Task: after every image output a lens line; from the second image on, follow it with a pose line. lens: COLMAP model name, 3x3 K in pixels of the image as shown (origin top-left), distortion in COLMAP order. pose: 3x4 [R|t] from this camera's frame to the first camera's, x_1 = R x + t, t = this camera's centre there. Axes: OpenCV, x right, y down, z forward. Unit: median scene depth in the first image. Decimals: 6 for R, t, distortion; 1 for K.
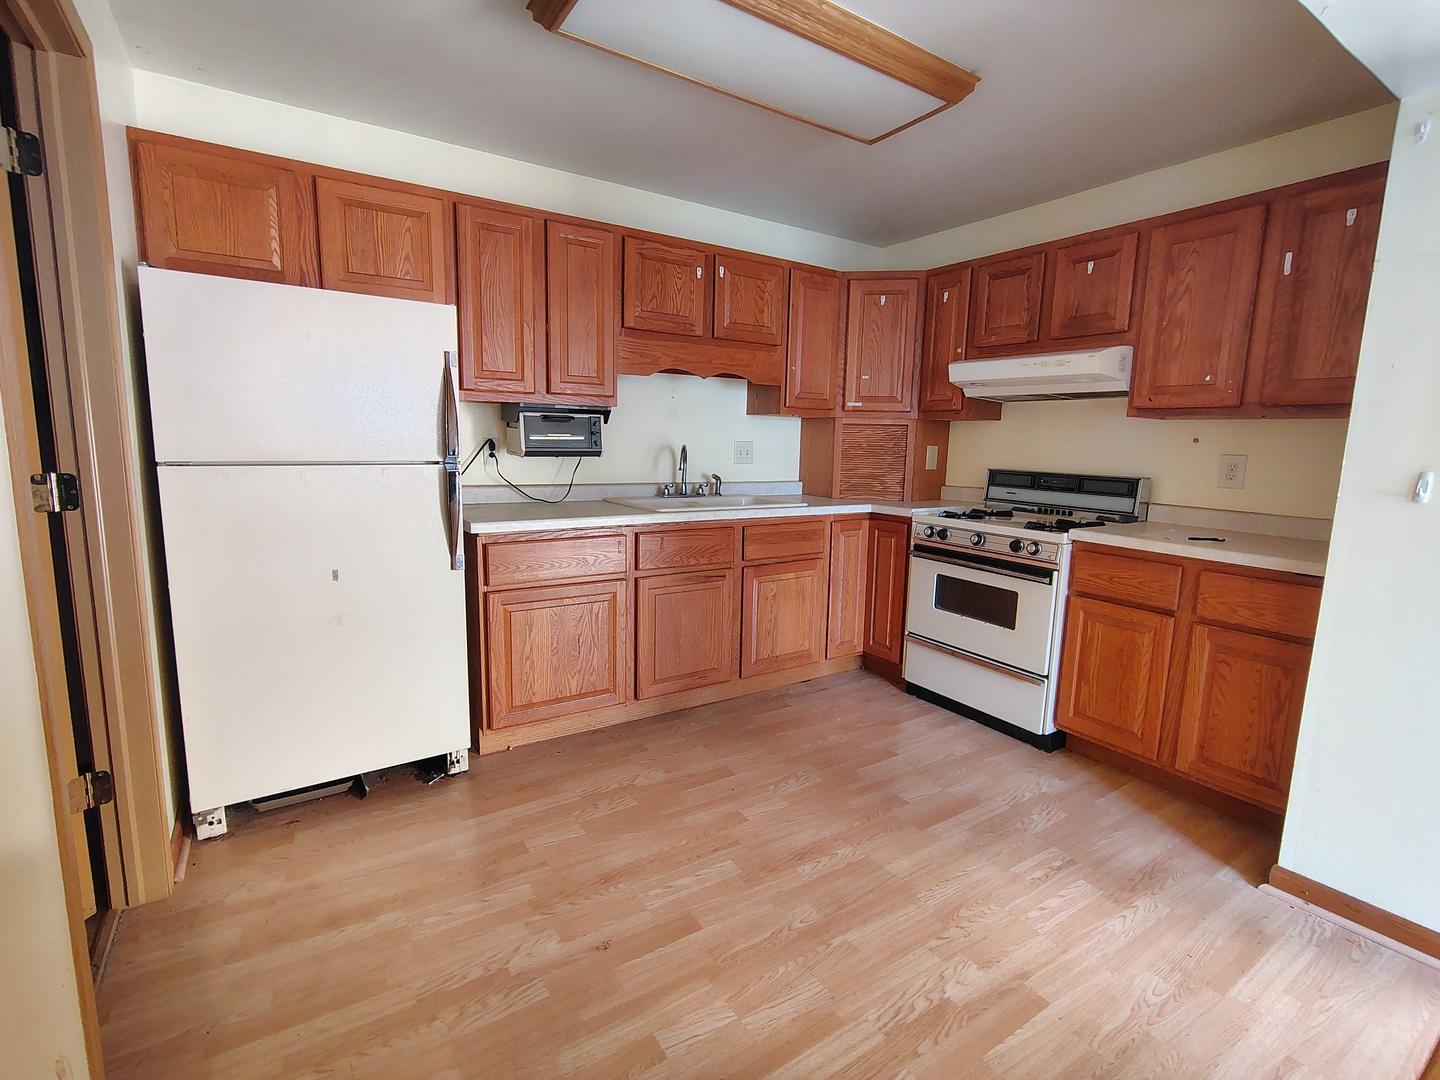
lens RADIAL K [[674.8, 0, 725.3], [0, 674.8, 547.8], [0, 0, 1]] dist [-0.004222, 0.001954]
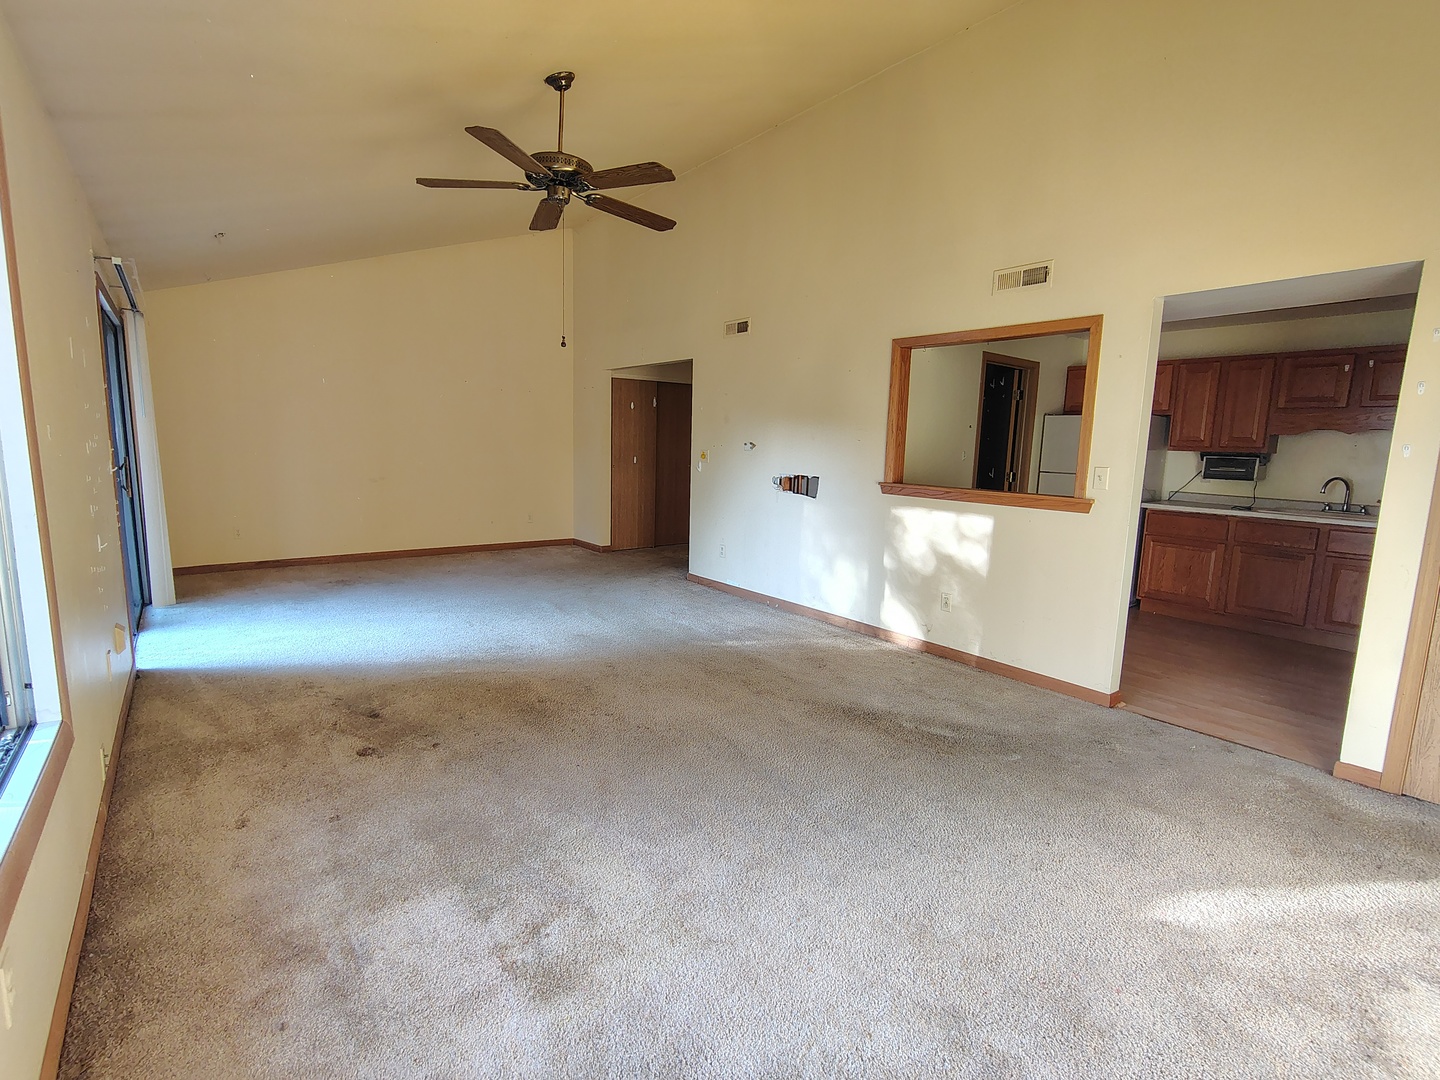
lens RADIAL K [[674.8, 0, 725.3], [0, 674.8, 547.8], [0, 0, 1]] dist [-0.004222, 0.001954]
pose [[0.087168, 0.131192, -0.987517, 1.474566], [-0.192842, 0.974762, 0.112475, 0.106886], [0.977350, 0.180630, 0.110268, -0.527833]]
